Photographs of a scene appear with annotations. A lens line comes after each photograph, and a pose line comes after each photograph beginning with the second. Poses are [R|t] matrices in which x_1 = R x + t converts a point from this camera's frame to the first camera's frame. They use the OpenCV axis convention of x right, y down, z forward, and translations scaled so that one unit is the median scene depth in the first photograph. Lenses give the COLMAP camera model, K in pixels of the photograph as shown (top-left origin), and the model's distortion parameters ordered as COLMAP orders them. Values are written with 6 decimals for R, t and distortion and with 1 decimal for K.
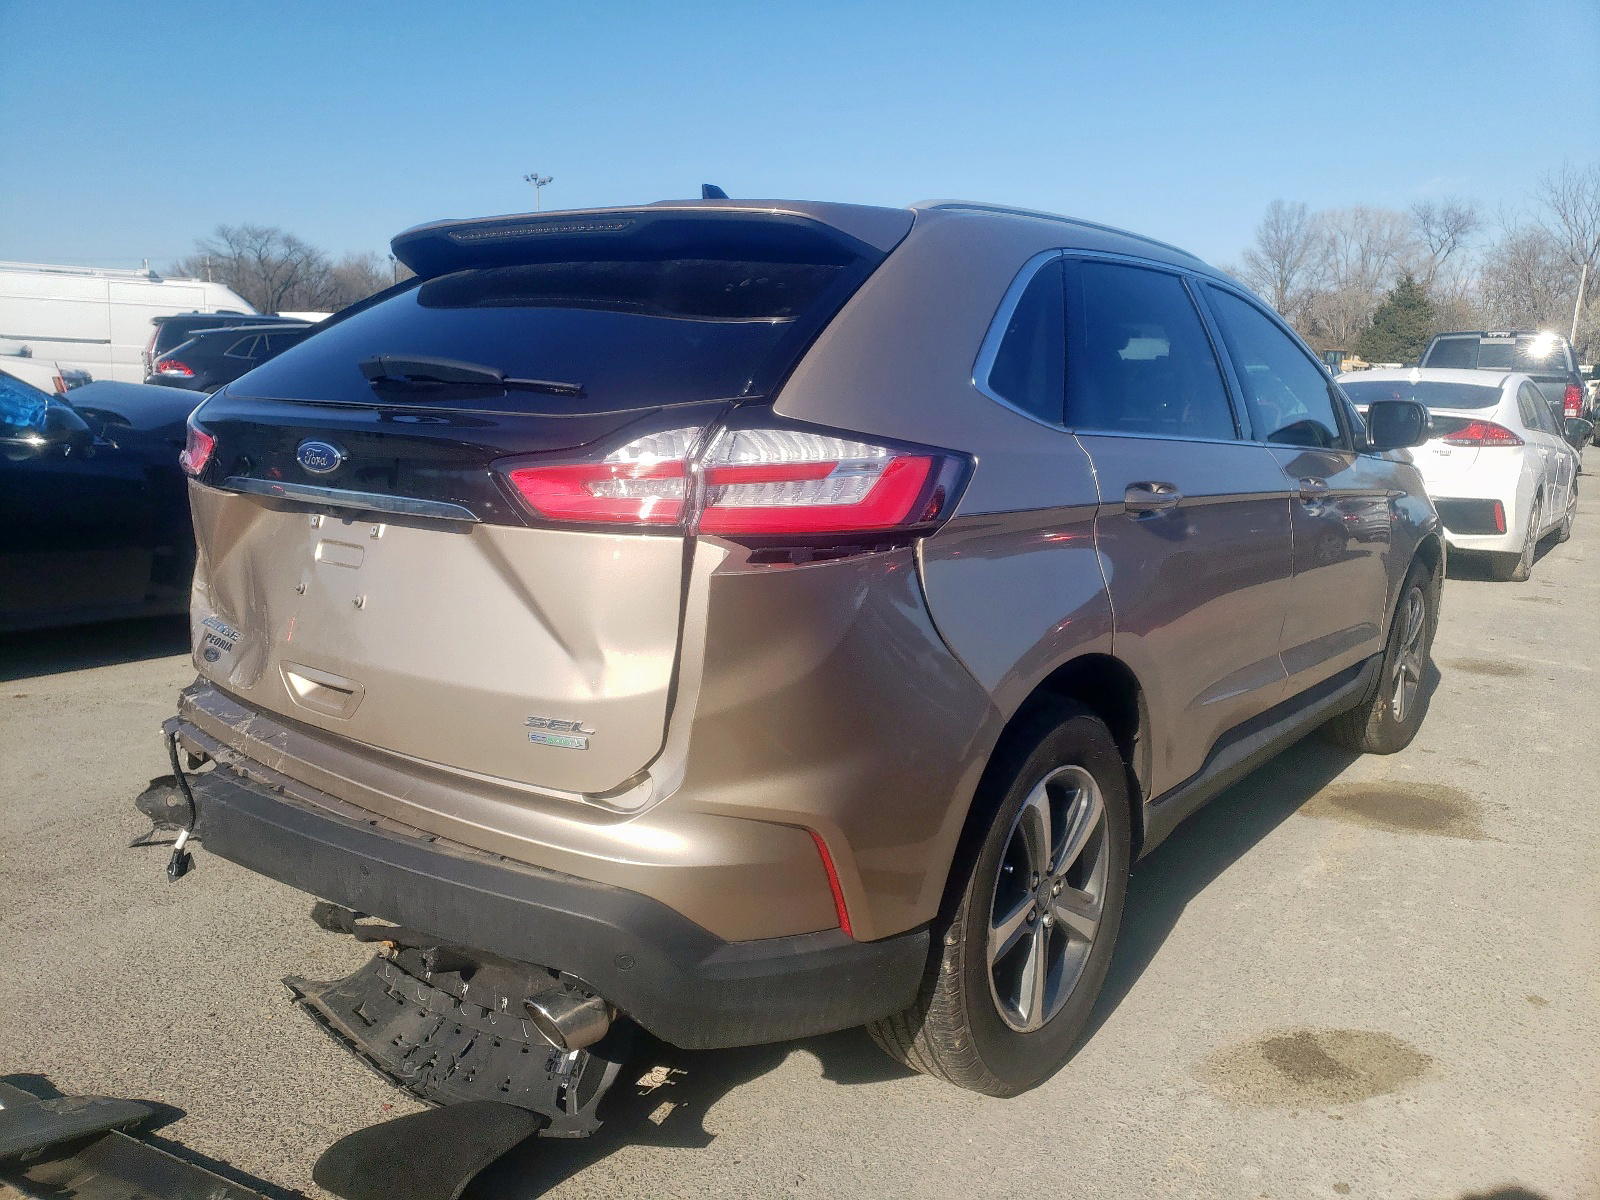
lens RADIAL K [[1218.5, 0, 800.0], [0, 1218.5, 600.0], [0, 0, 1]] dist [0.294665, -0.193056]
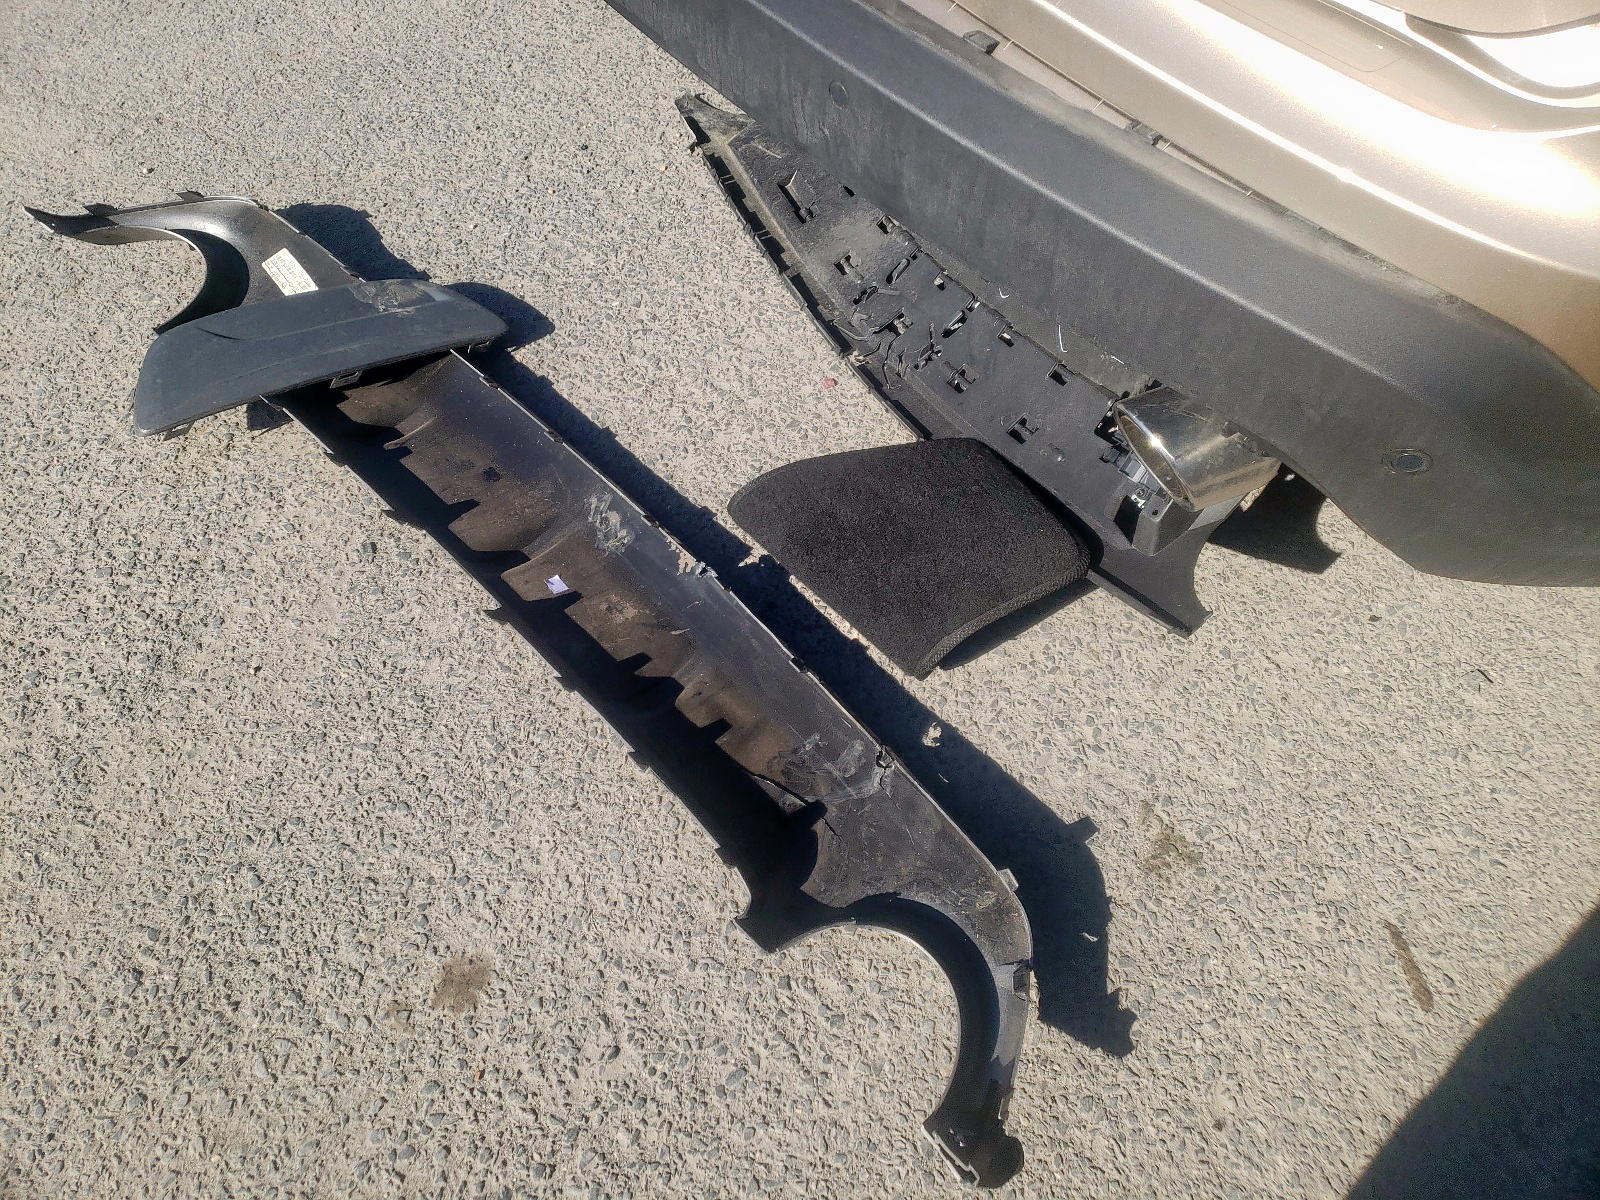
lens RADIAL K [[1357.2, 0, 800.0], [0, 1357.2, 600.0], [0, 0, 1]] dist [0.120936, -0.290007]
pose [[0.947036, 0.260177, -0.188233, -0.178500], [-0.072346, 0.743952, 0.664305, 0.026525], [0.312873, -0.615503, 0.723372, 0.444283]]
